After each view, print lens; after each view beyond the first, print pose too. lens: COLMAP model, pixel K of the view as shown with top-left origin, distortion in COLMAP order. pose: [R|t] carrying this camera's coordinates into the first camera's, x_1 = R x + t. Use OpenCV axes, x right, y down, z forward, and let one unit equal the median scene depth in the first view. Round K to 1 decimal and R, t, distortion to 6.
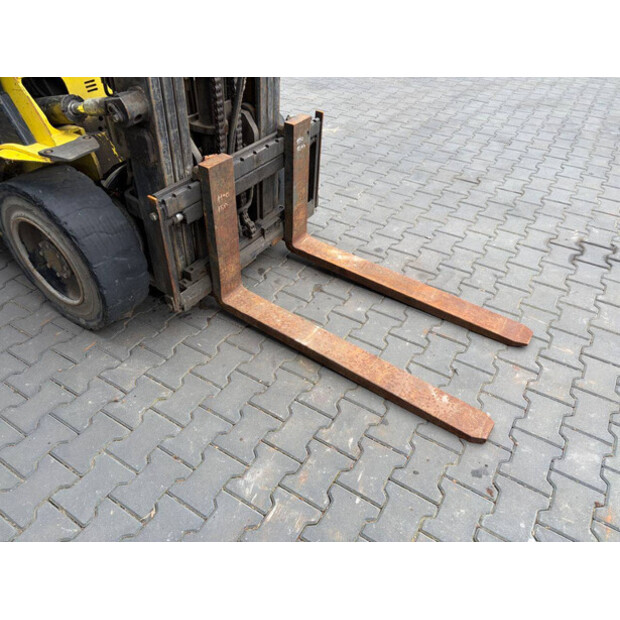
lens RADIAL K [[473.8, 0, 316.3], [0, 473.8, 304.4], [0, 0, 1]] dist [0.033530, -0.031089]
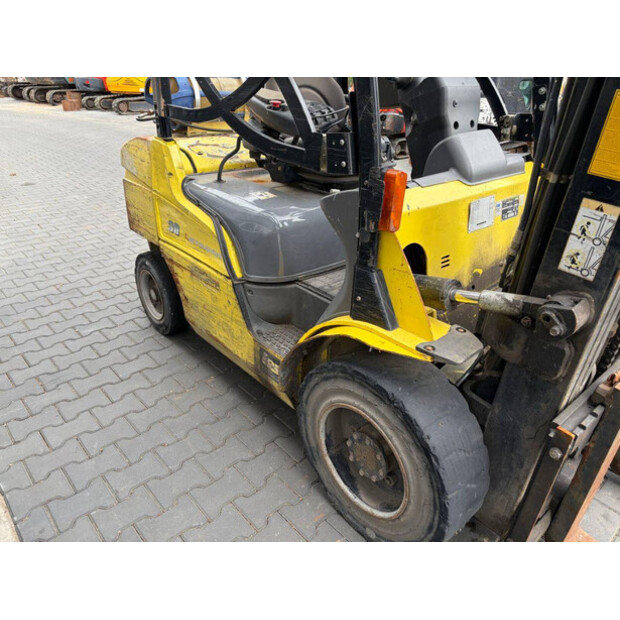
lens RADIAL K [[473.8, 0, 311.8], [0, 473.8, 304.7], [0, 0, 1]] dist [0.033530, -0.031089]
pose [[0.960749, 0.134296, -0.242747, -0.496485], [-0.186053, 0.960976, -0.204720, -0.165940], [0.205781, 0.241848, 0.948243, 0.159254]]
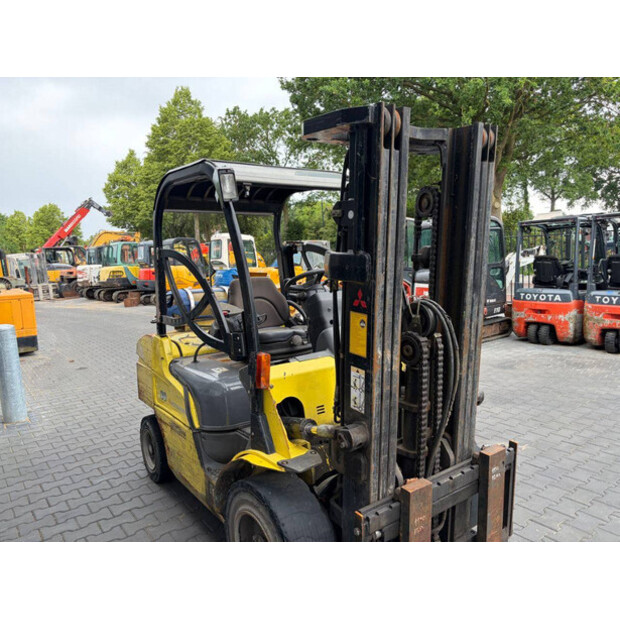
lens RADIAL K [[473.8, 0, 304.5], [0, 473.8, 307.3], [0, 0, 1]] dist [0.033530, -0.031089]
pose [[0.930085, -0.002657, -0.367335, -0.043042], [-0.198560, 0.837668, -0.508809, -0.030562], [0.309056, 0.546174, 0.778575, -0.163483]]
